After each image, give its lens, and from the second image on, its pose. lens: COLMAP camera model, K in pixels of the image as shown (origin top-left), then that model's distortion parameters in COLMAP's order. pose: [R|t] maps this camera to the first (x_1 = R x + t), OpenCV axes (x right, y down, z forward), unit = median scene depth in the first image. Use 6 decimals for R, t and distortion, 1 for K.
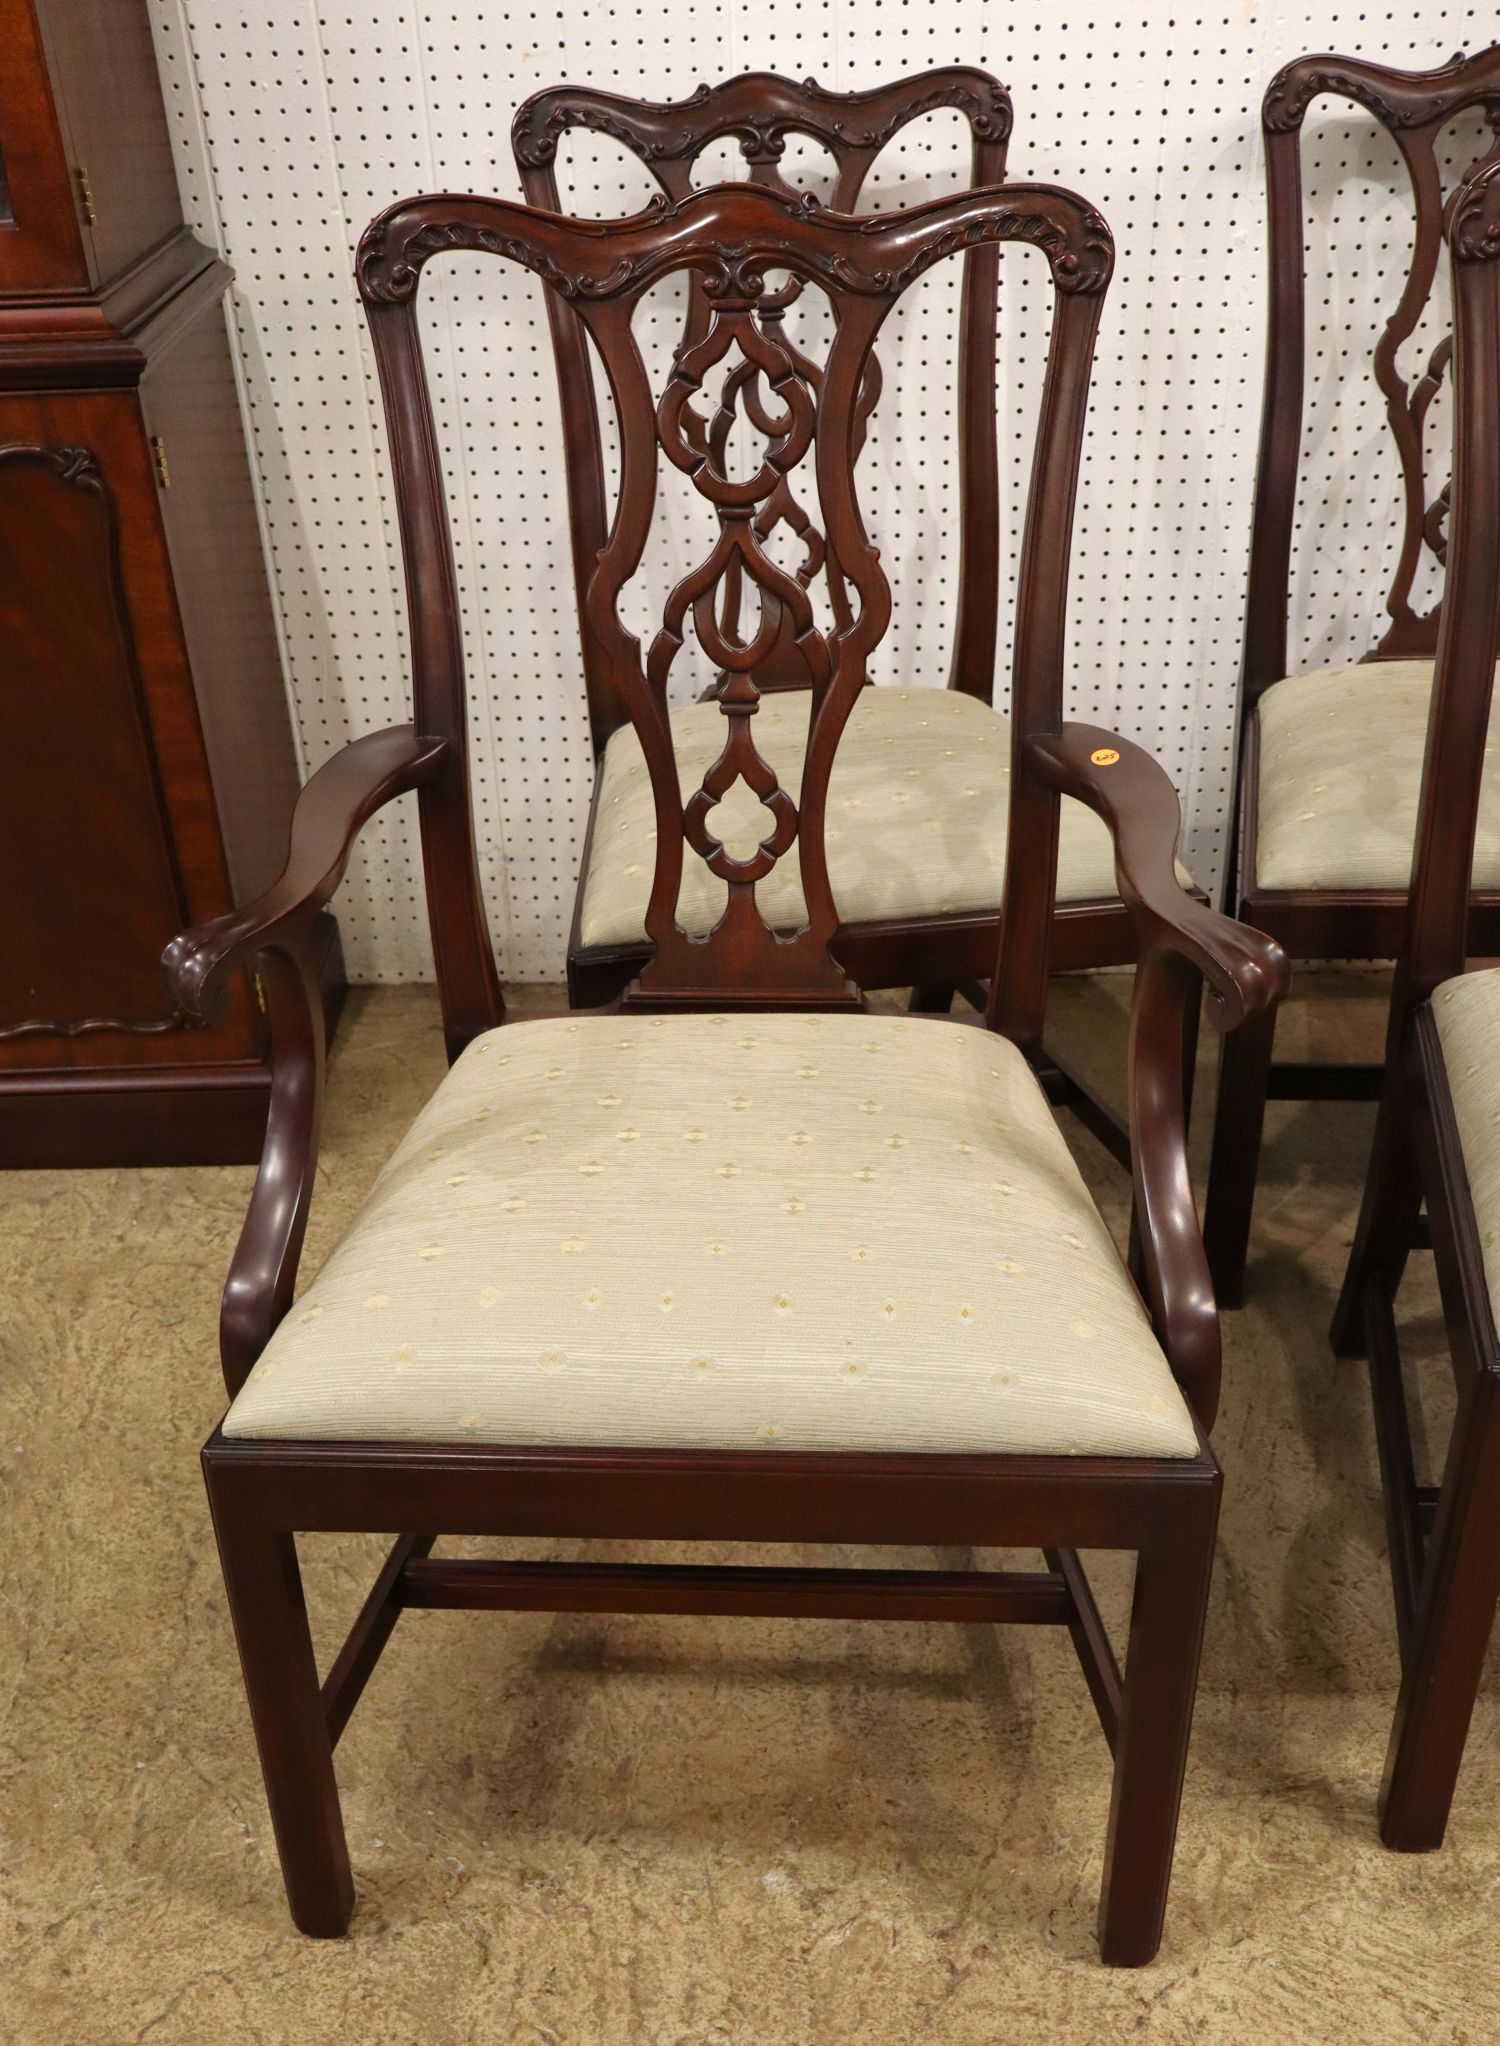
lens RADIAL K [[2633.8, 0, 747.1], [0, 2633.8, 1025.8], [0, 0, 1]] dist [-0.008145, 0.000000]
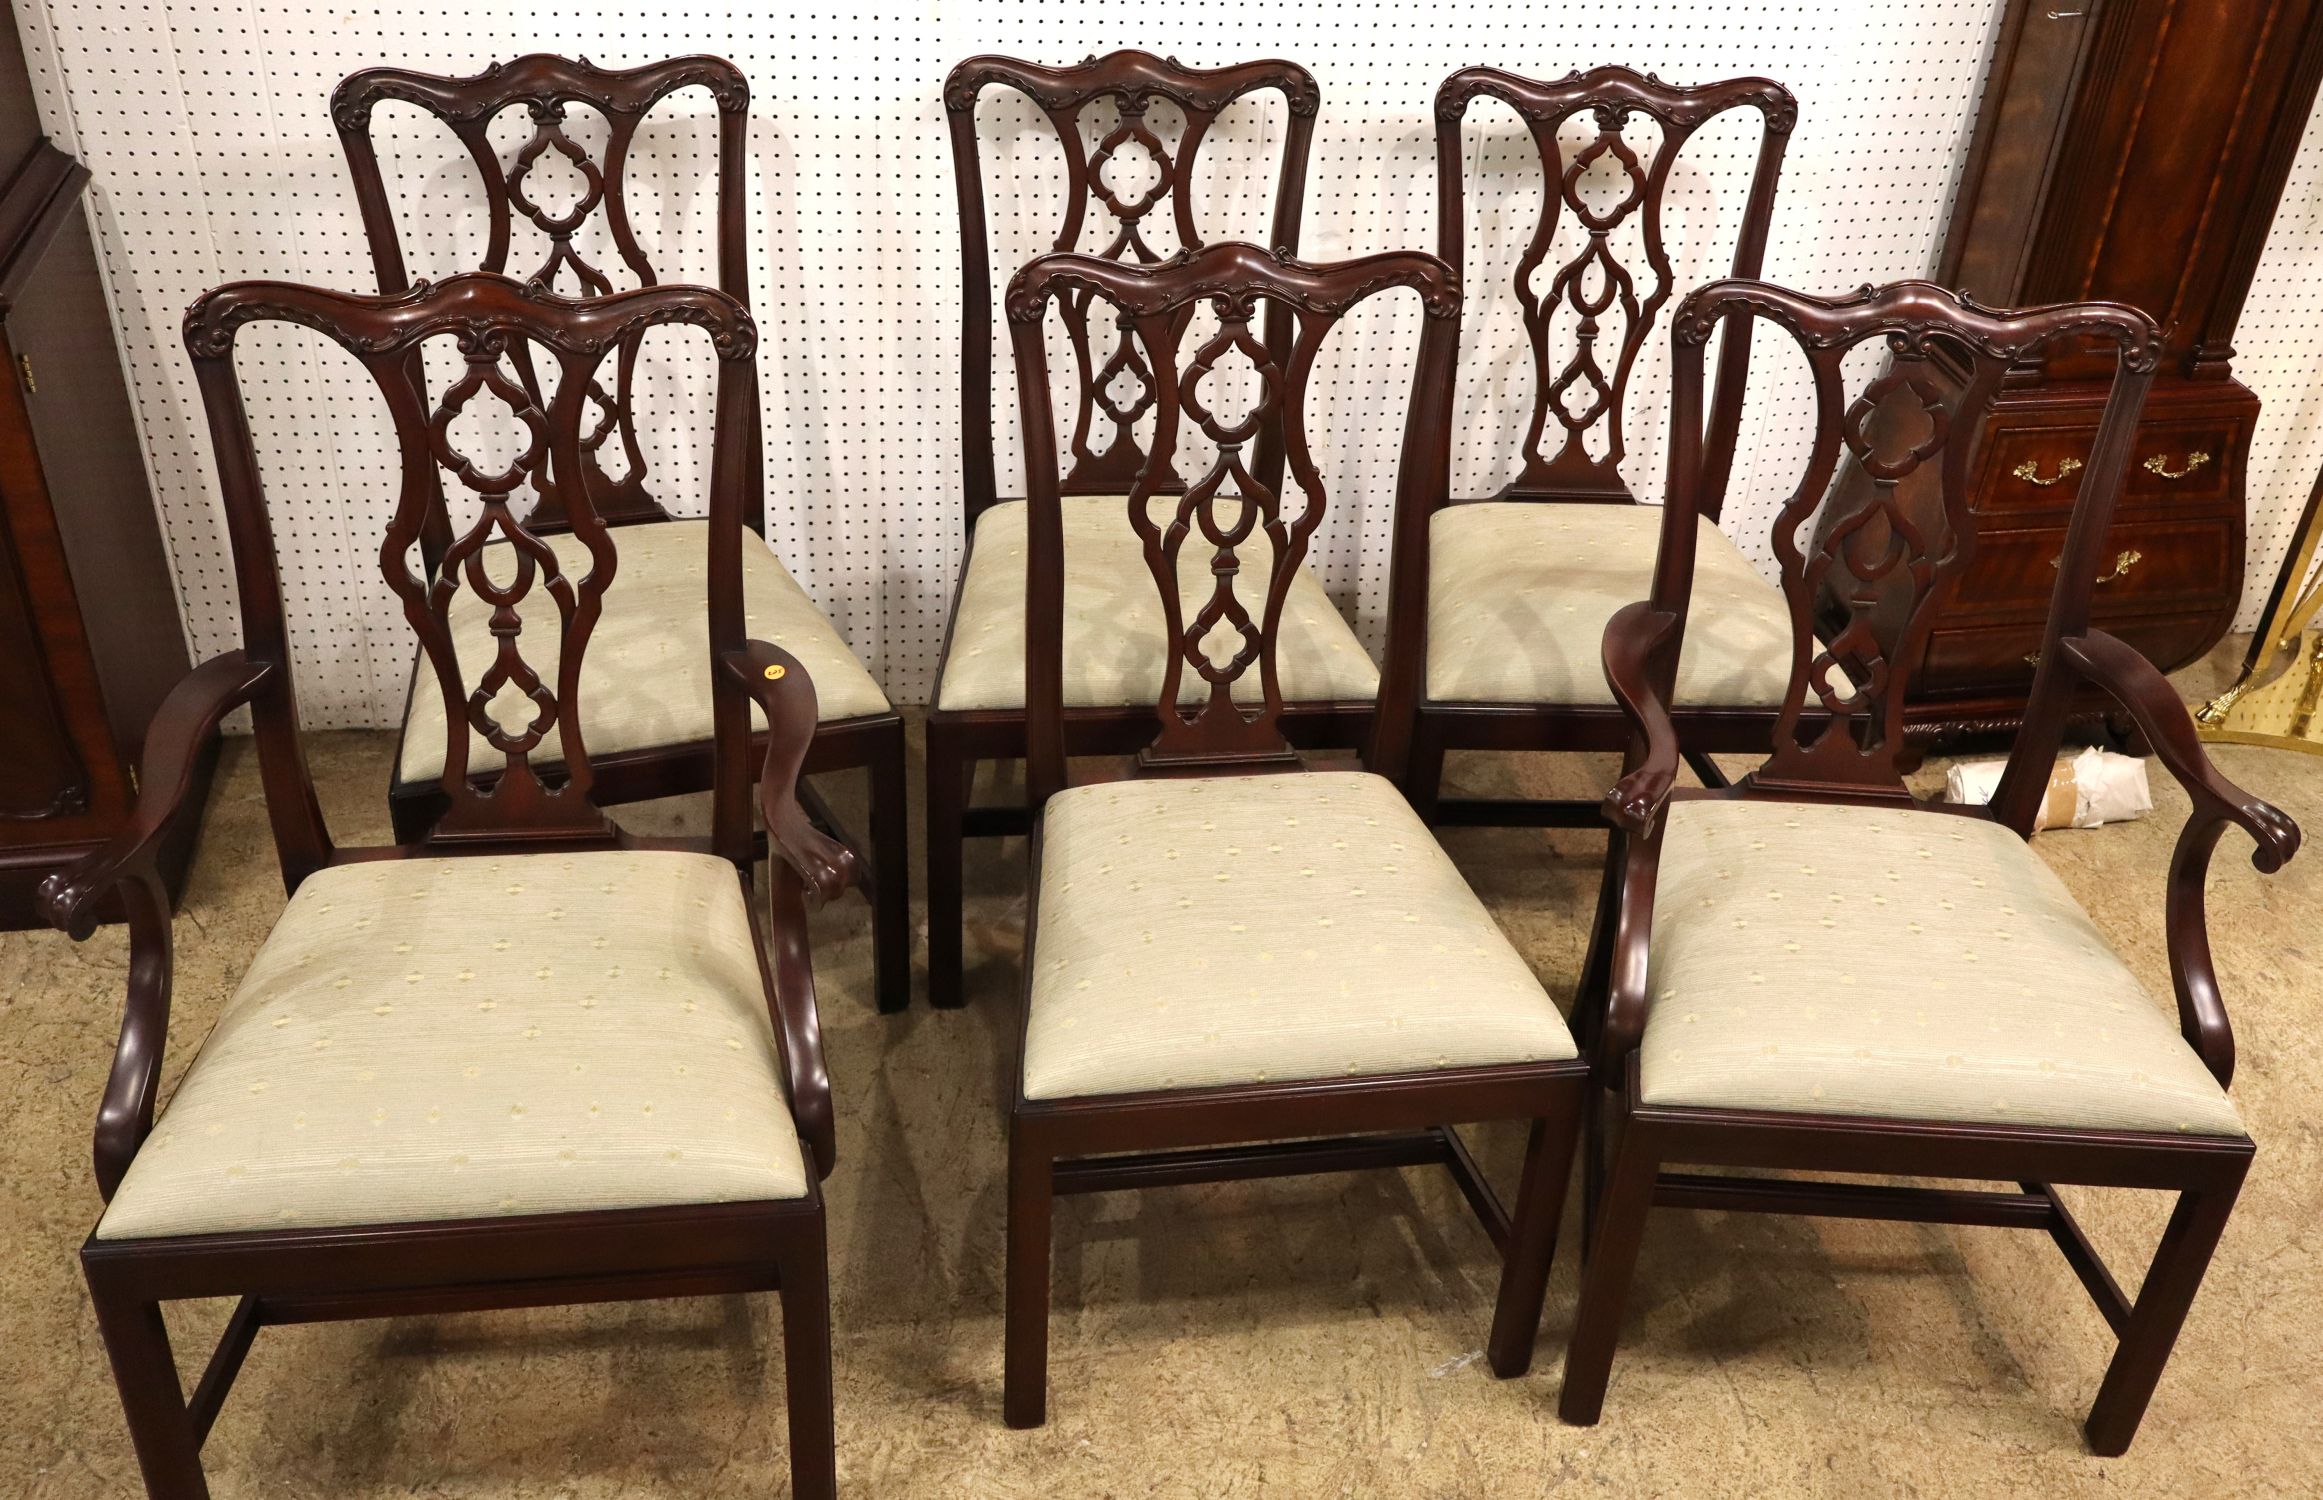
lens RADIAL K [[2153.3, 0, 1167.4], [0, 2153.3, 736.2], [0, 0, 1]] dist [-0.013241, 0.000000]
pose [[0.964863, -0.031179, 0.260897, 0.031232], [0.033421, 0.999433, -0.004160, -0.046218], [-0.260620, 0.012734, 0.965358, -0.129340]]
